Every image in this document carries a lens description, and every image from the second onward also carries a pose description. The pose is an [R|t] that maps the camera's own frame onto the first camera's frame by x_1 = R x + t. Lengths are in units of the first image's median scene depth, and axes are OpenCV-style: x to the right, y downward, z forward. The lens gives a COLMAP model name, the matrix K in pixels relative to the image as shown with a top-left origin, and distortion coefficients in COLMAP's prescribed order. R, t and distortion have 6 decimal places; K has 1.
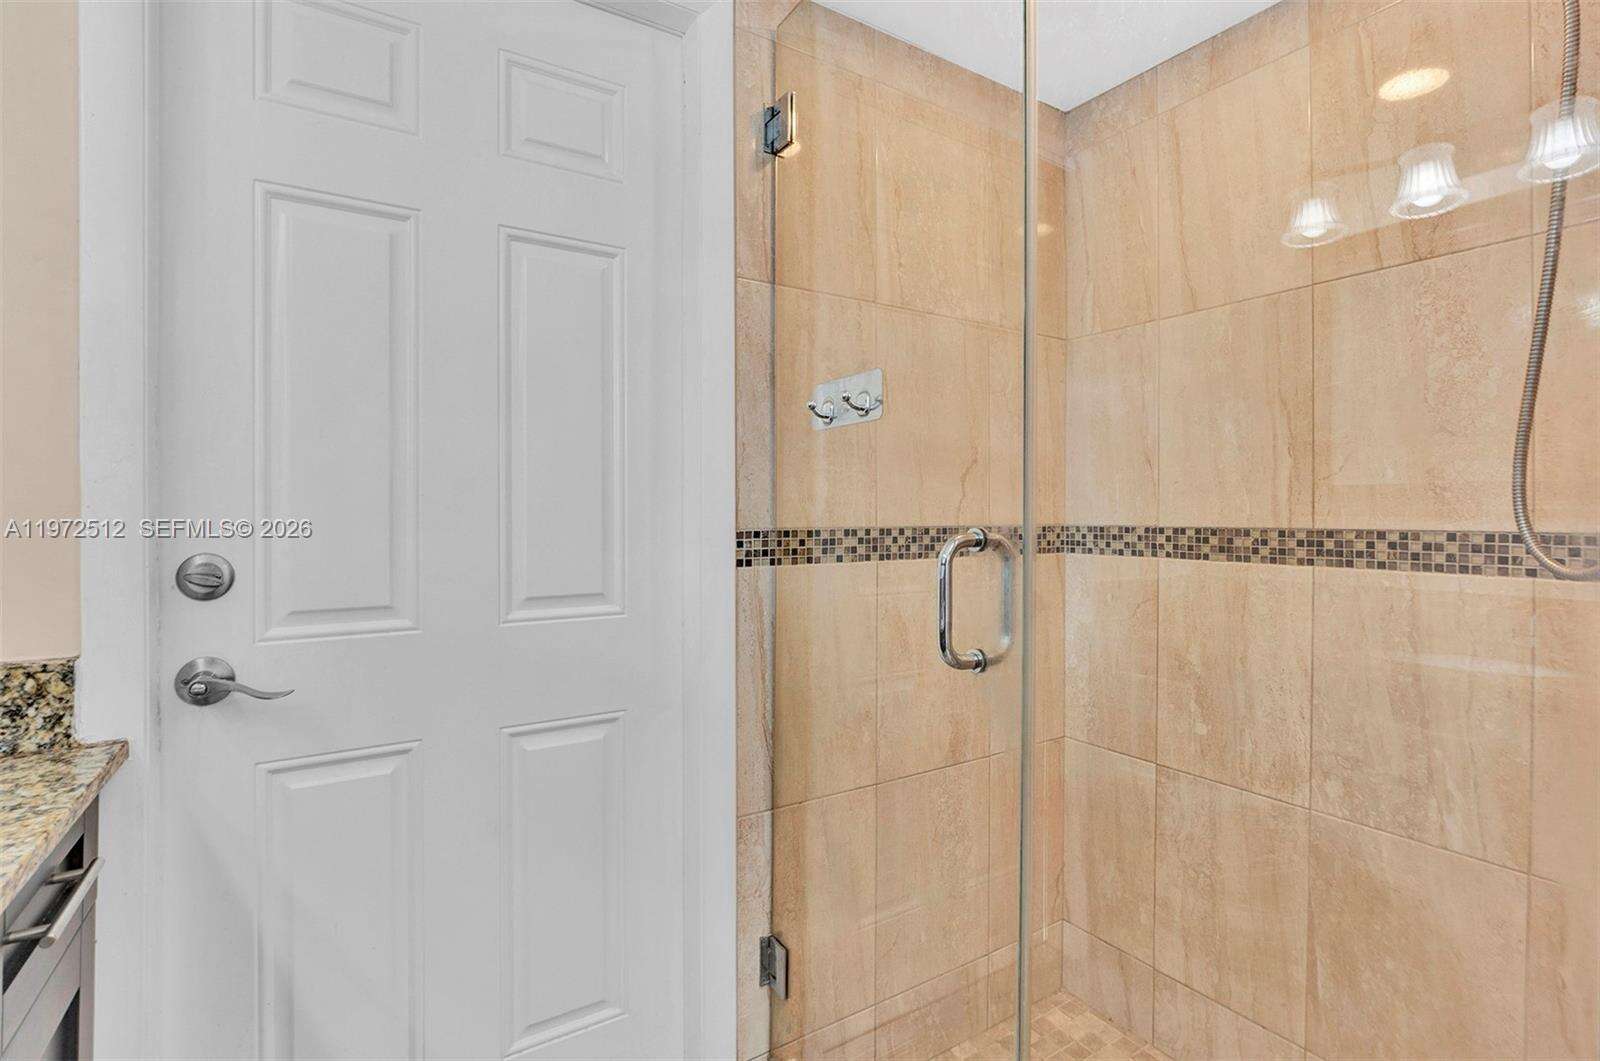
lens RADIAL K [[725.0, 0, 799.2], [0, 725.0, 520.9], [0, 0, 1]] dist [0.000692, -0.000029]
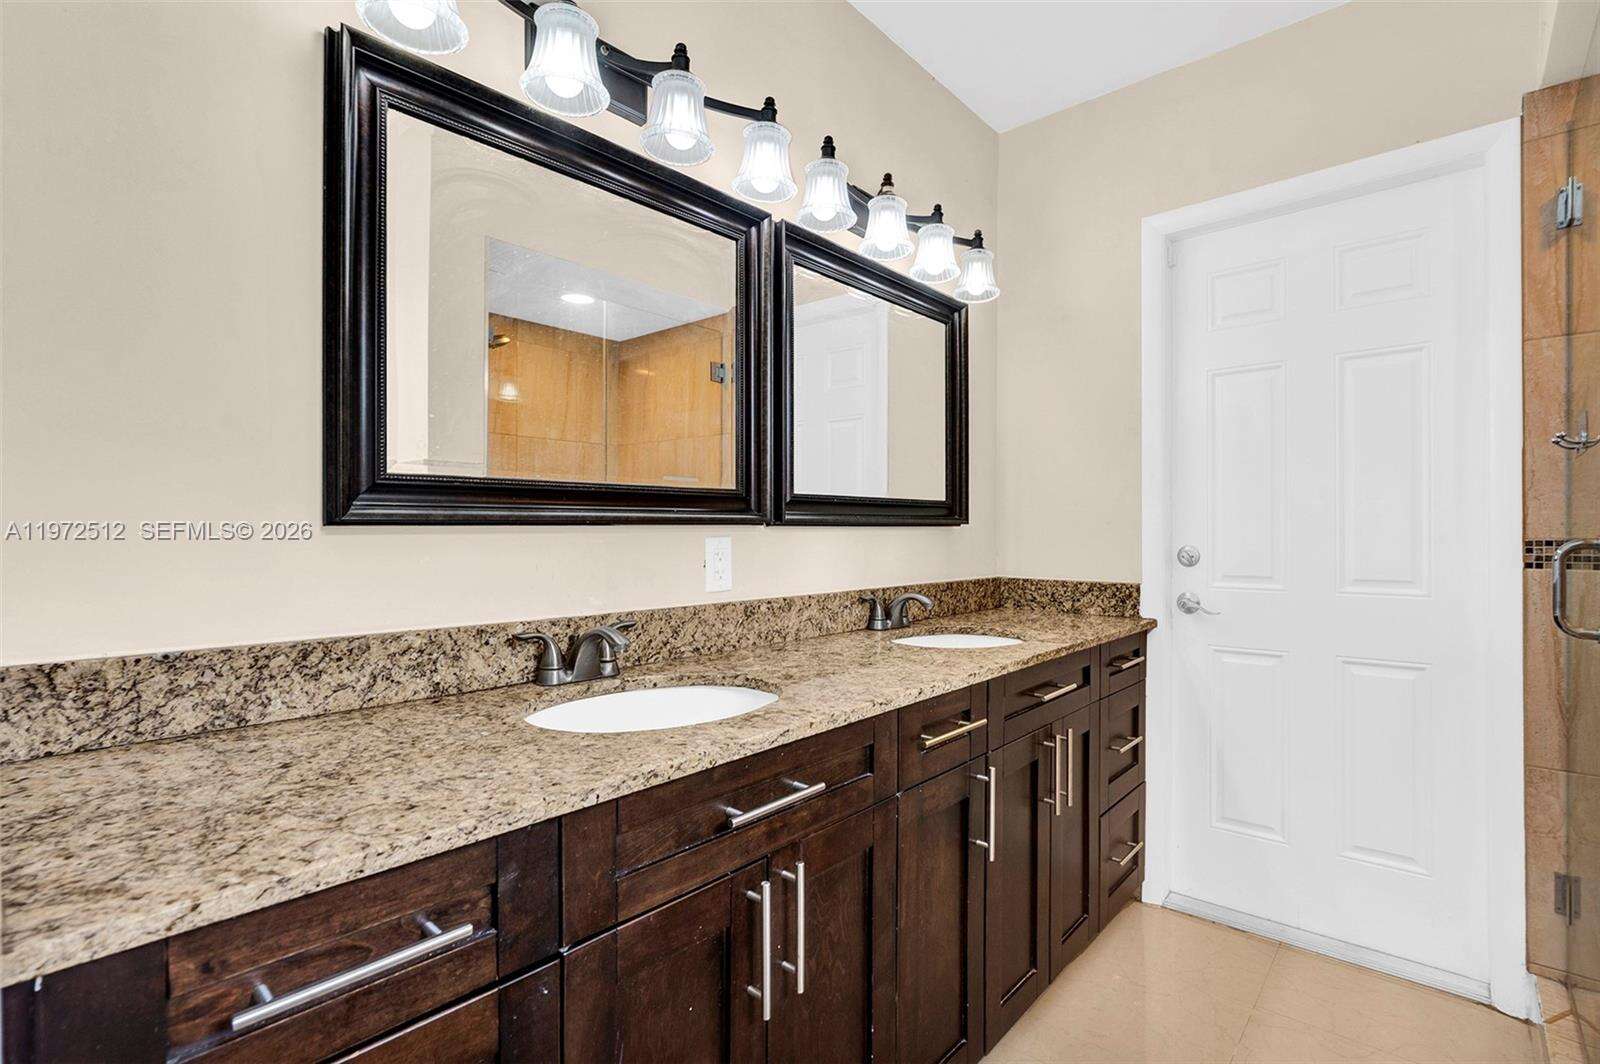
lens RADIAL K [[725.0, 0, 799.2], [0, 725.0, 522.4], [0, 0, 1]] dist [0.000692, -0.000029]
pose [[0.213297, -0.007450, -0.976959, 0.886079], [0.000879, 0.999972, -0.007434, -0.008748], [0.976987, 0.000727, 0.213297, -0.516721]]
